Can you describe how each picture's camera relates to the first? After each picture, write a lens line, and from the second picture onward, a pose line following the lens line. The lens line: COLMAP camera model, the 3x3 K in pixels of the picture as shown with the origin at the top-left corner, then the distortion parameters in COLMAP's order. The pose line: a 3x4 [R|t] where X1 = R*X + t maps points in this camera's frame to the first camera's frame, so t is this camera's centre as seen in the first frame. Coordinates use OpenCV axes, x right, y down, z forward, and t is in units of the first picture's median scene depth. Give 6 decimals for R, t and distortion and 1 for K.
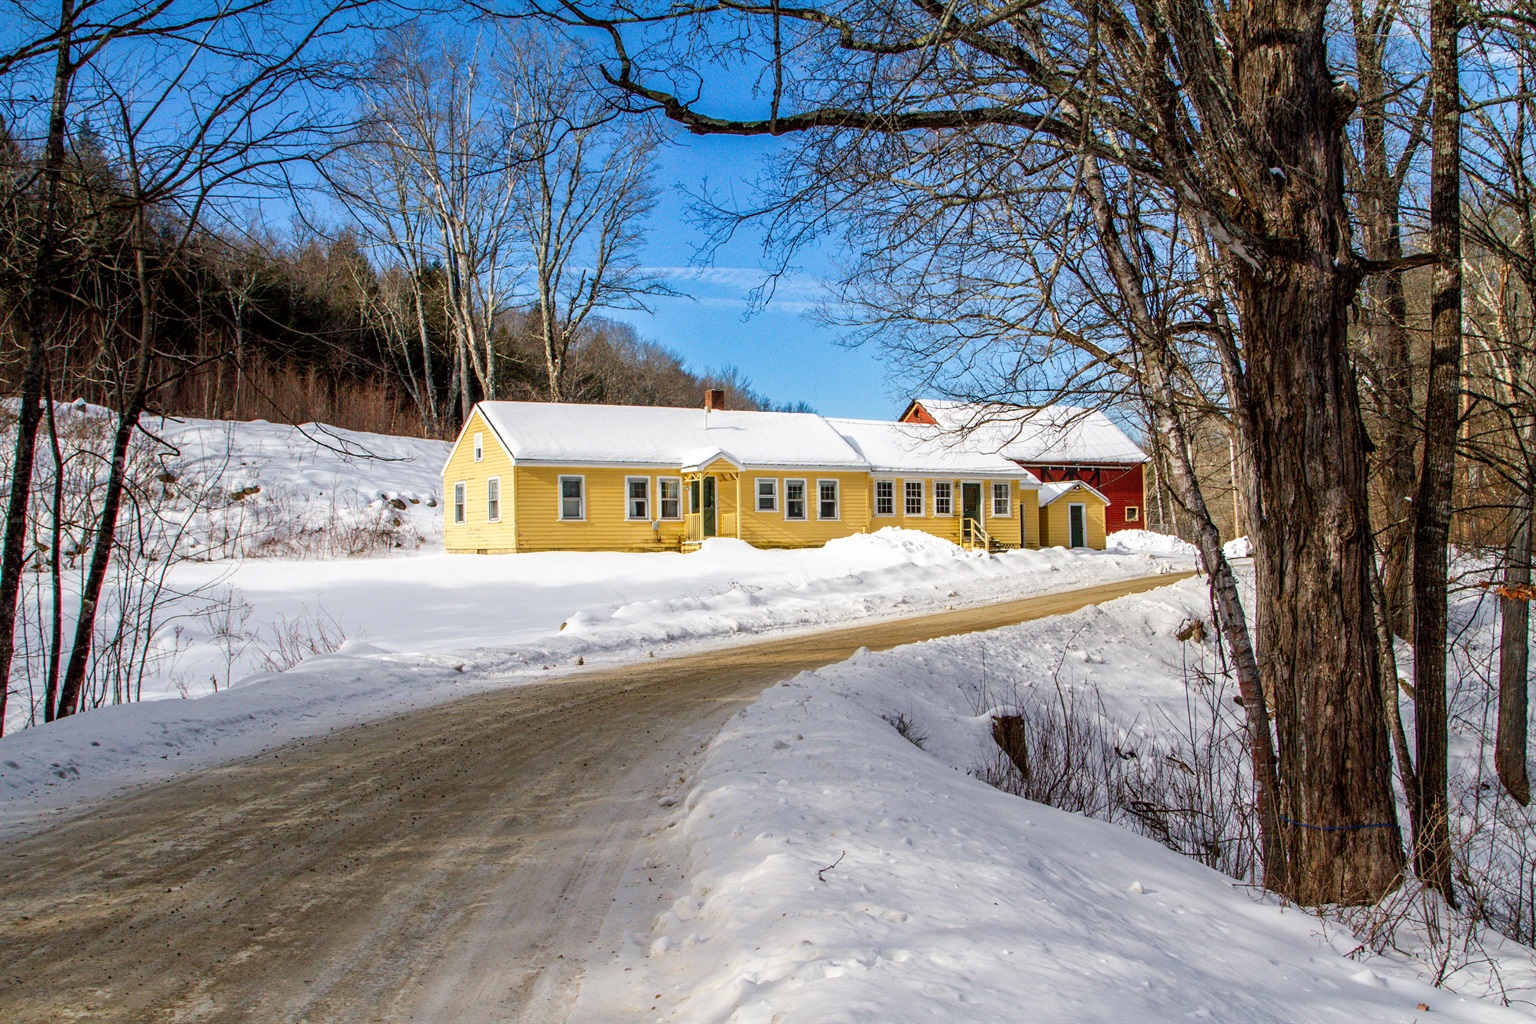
lens RADIAL K [[1306.8, 0, 772.2], [0, 1306.8, 597.3], [0, 0, 1]] dist [0.007091, -0.000415]
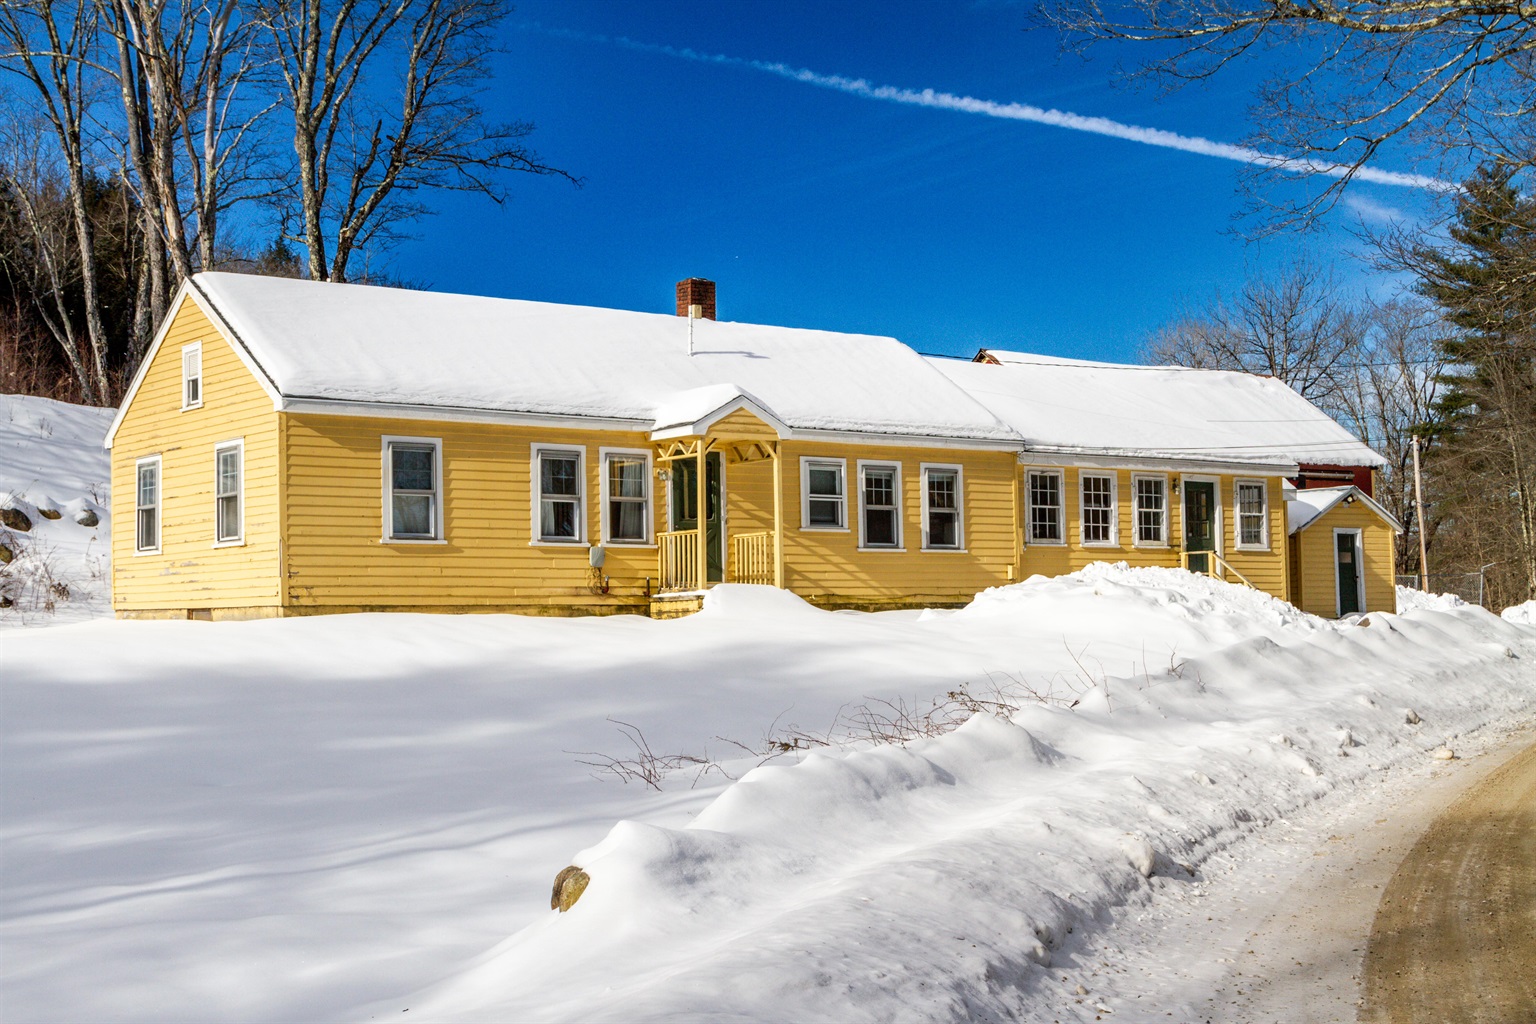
lens RADIAL K [[1885.6, 0, 769.6], [0, 1885.6, 611.6], [0, 0, 1]] dist [0.028016, 0.052614]
pose [[0.996497, 0.000981, 0.083618, -0.077452], [0.002685, 0.999041, -0.043712, -0.007135], [-0.083581, 0.043783, 0.995539, 0.324330]]
